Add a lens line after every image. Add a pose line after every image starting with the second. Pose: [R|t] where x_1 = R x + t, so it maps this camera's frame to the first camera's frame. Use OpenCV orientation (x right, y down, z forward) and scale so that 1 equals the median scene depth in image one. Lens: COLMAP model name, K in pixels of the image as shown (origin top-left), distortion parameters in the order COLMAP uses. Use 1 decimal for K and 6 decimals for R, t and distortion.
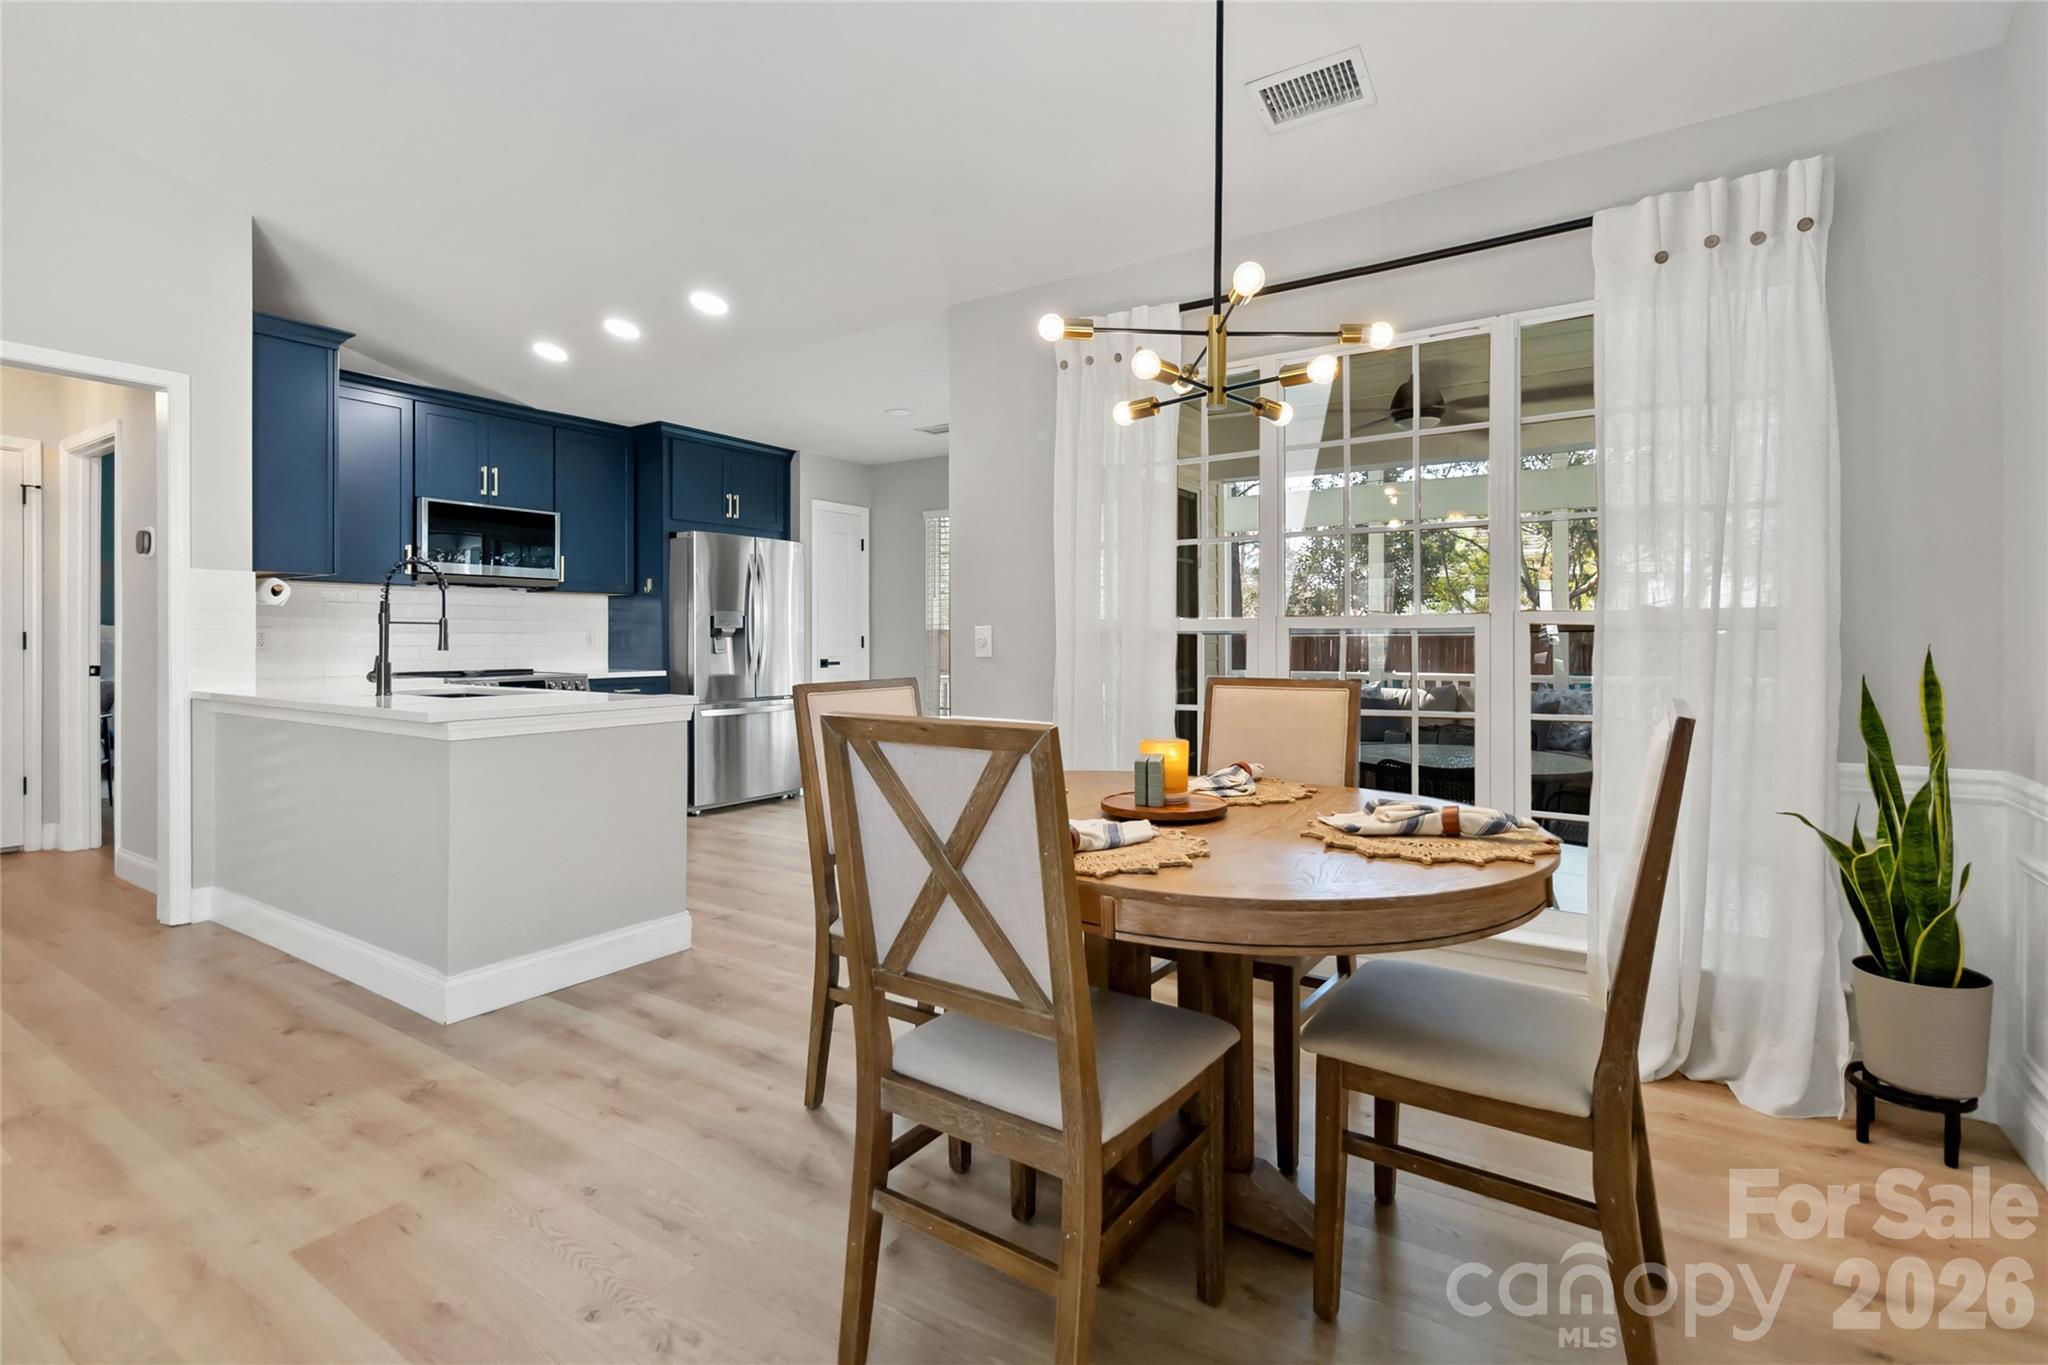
lens RADIAL K [[955.7, 0, 1033.0], [0, 955.7, 643.9], [0, 0, 1]] dist [0.005771, 0.000729]
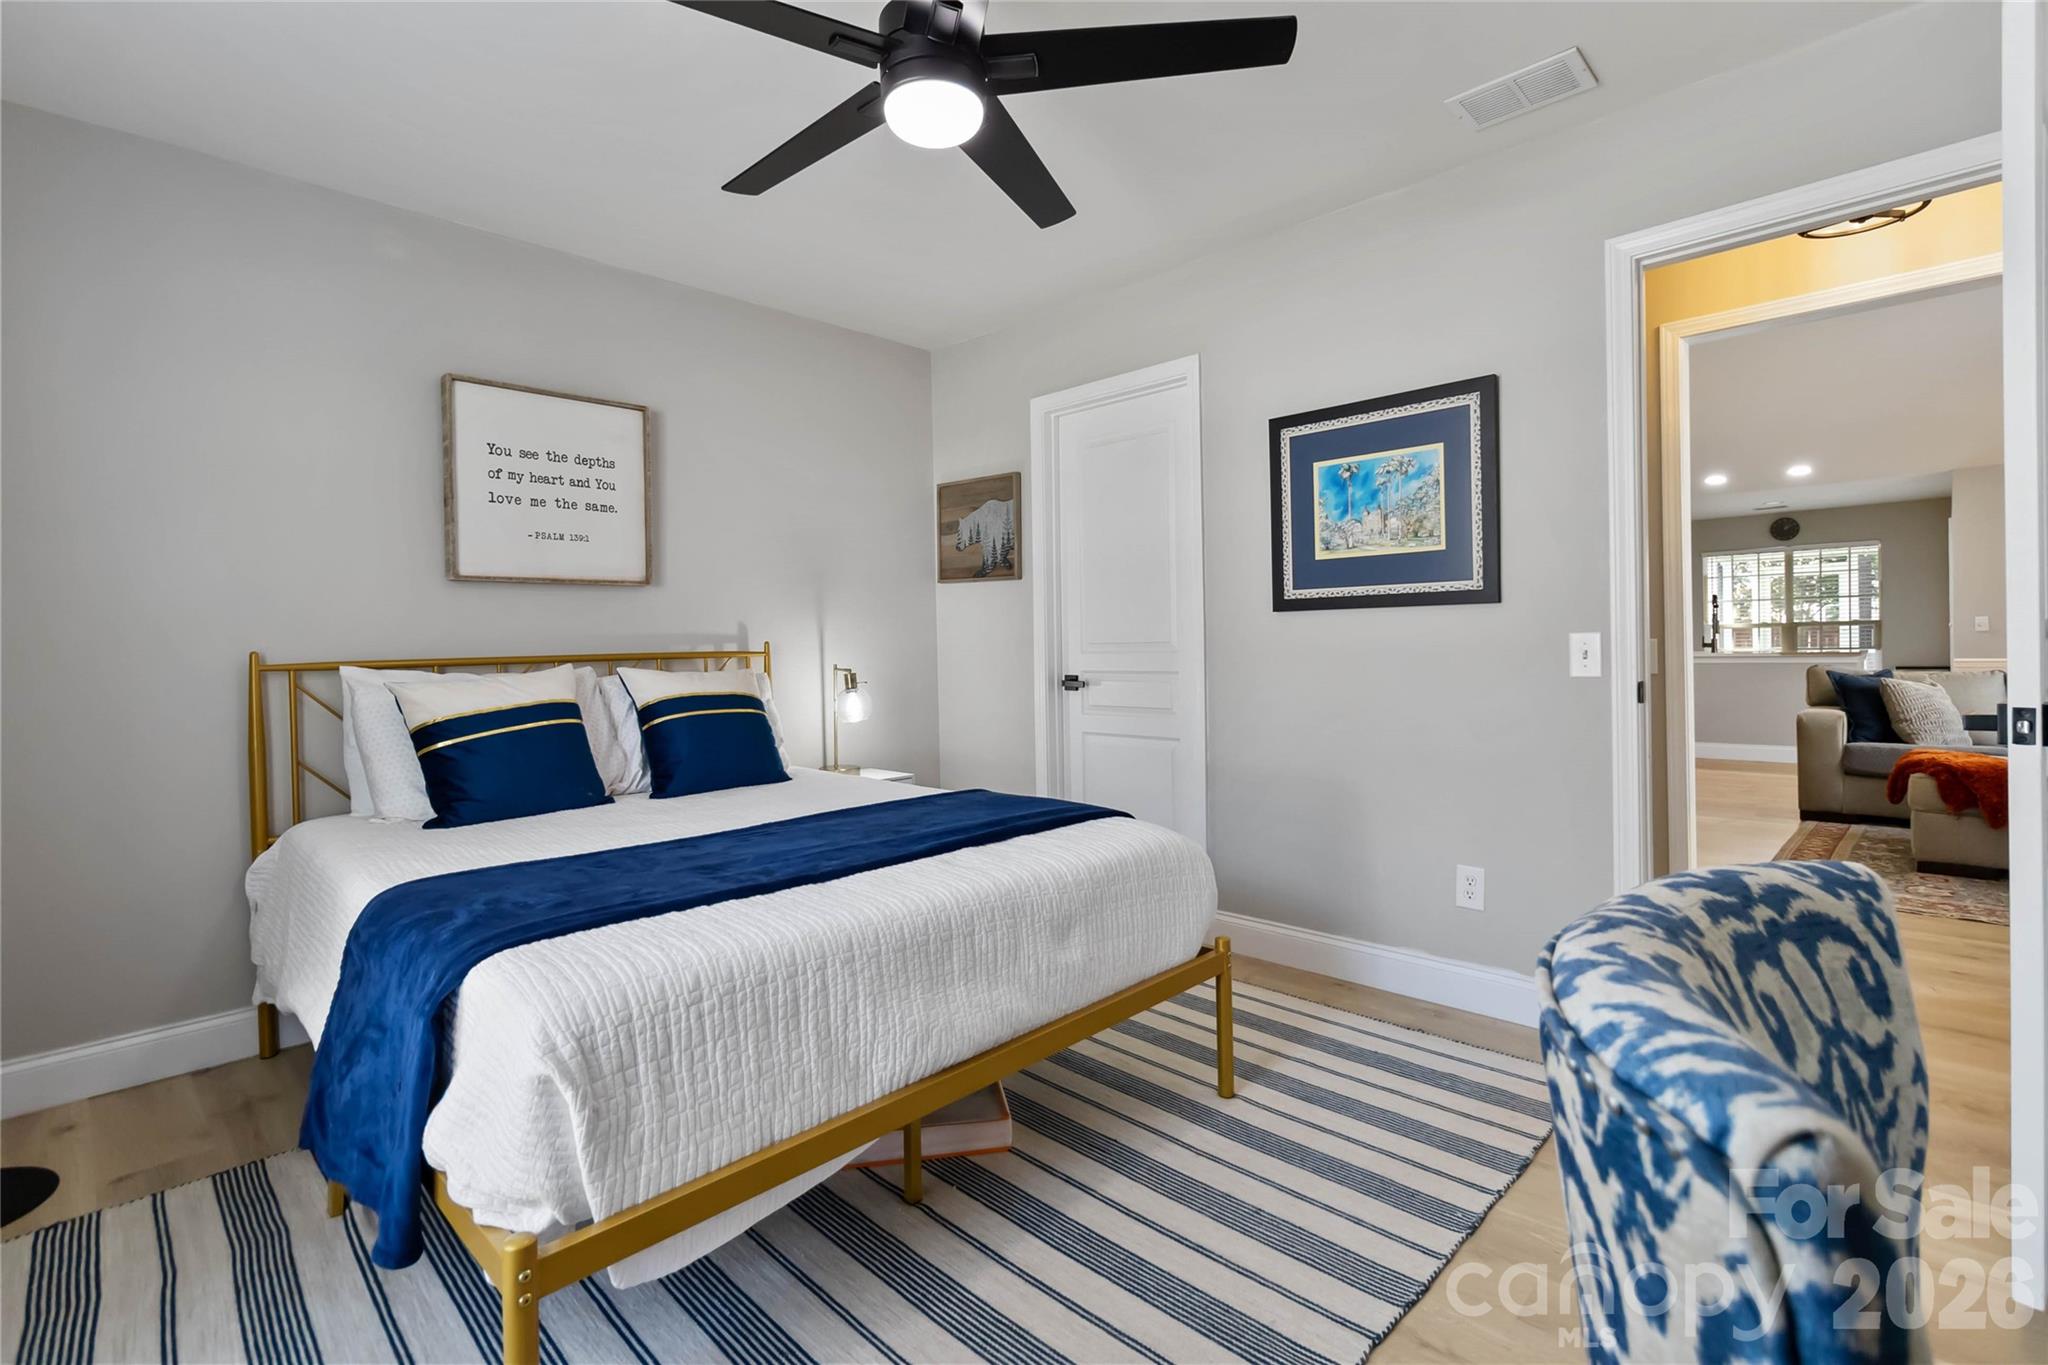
lens RADIAL K [[953.0, 0, 1033.0], [0, 953.0, 654.2], [0, 0, 1]] dist [0.000839, 0.001853]
pose [[0.980564, -0.020324, -0.195146, -1.303883], [0.021229, 0.999771, 0.002546, 0.011167], [0.195050, -0.006639, 0.980771, -1.159631]]
